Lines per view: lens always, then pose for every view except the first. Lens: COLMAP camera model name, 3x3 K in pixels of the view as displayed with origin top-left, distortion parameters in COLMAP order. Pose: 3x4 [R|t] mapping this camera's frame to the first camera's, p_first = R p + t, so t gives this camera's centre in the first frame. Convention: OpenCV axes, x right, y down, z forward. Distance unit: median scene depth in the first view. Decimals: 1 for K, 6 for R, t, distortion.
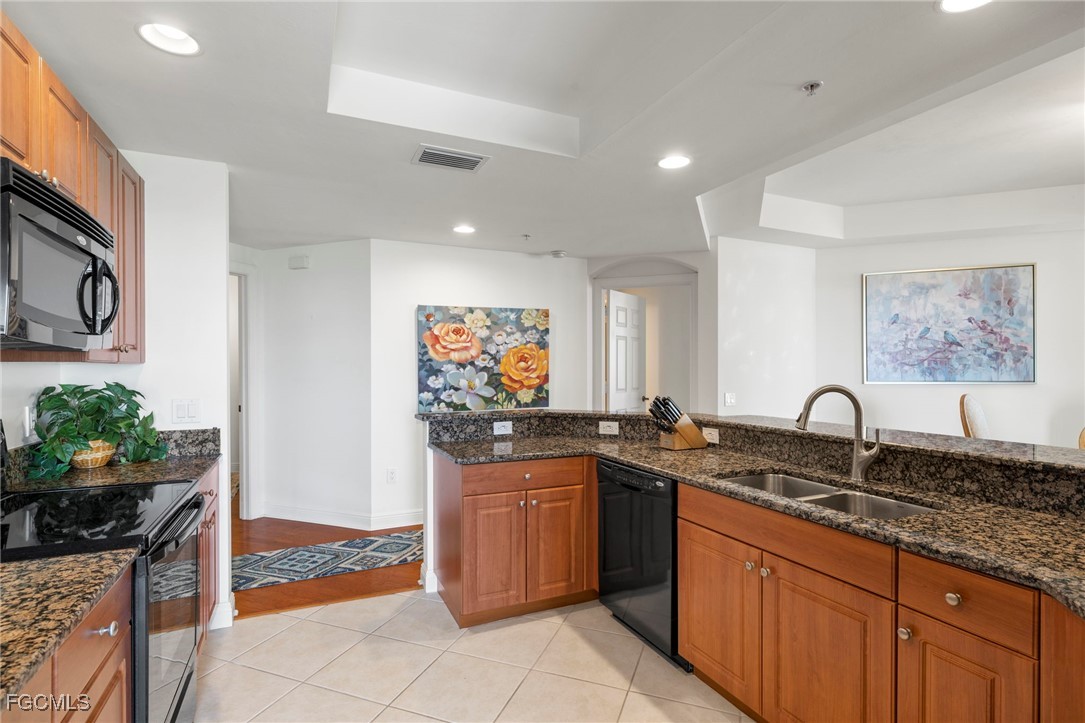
lens RADIAL K [[524.2, 0, 541.4], [0, 524.2, 368.5], [0, 0, 1]] dist [0.002999, 0.000432]
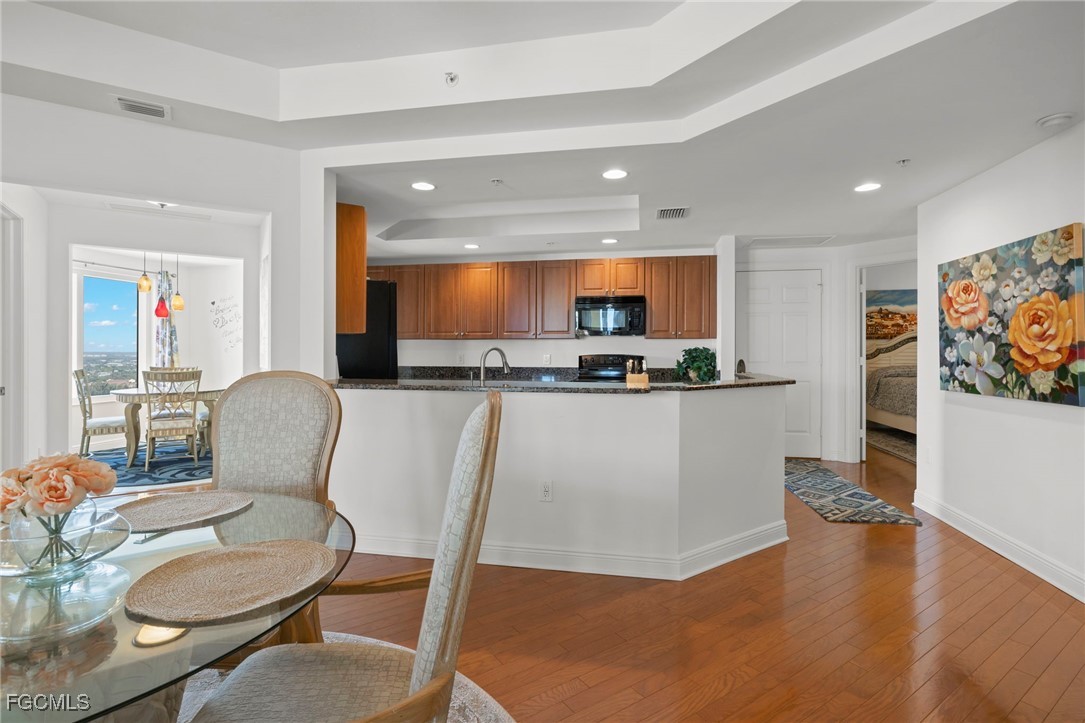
lens RADIAL K [[524.2, 0, 540.3], [0, 524.2, 352.0], [0, 0, 1]] dist [0.002999, 0.000432]
pose [[-0.571790, 0.004870, -0.820386, 0.782706], [-0.005575, 0.999936, 0.009821, 0.016262], [0.820381, 0.010190, -0.571726, 0.879226]]
